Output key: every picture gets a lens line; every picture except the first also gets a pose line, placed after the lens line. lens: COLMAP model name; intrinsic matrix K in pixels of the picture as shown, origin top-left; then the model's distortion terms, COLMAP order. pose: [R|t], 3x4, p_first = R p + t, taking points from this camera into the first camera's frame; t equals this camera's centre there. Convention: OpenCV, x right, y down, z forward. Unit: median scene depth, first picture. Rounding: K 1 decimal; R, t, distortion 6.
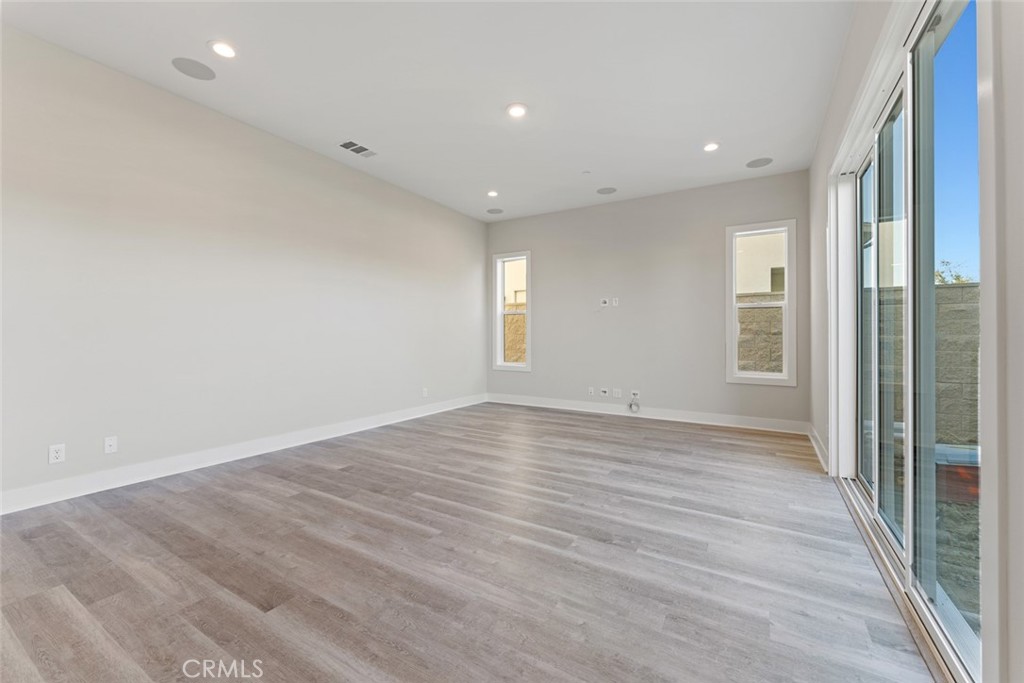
lens RADIAL K [[417.5, 0, 501.5], [0, 417.5, 335.3], [0, 0, 1]] dist [-0.000254, 0.000364]
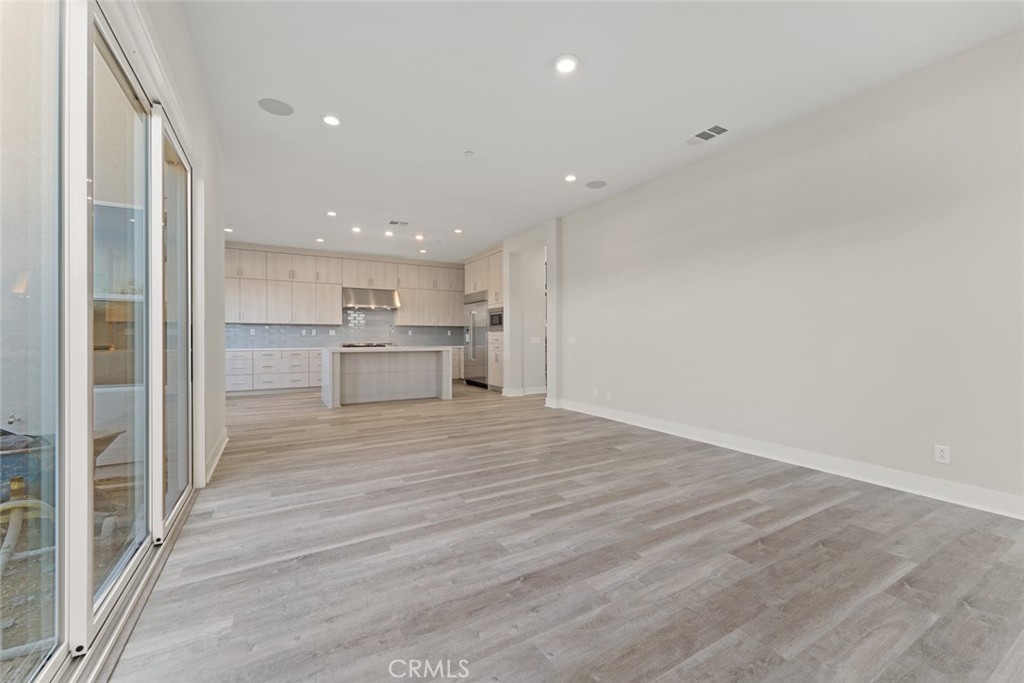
lens RADIAL K [[417.5, 0, 513.3], [0, 417.5, 340.8], [0, 0, 1]] dist [-0.000254, 0.000364]
pose [[-0.473566, 0.002944, -0.880754, 0.958700], [-0.001504, 0.999990, 0.004152, 0.003775], [0.880757, 0.003290, -0.473557, 1.534030]]
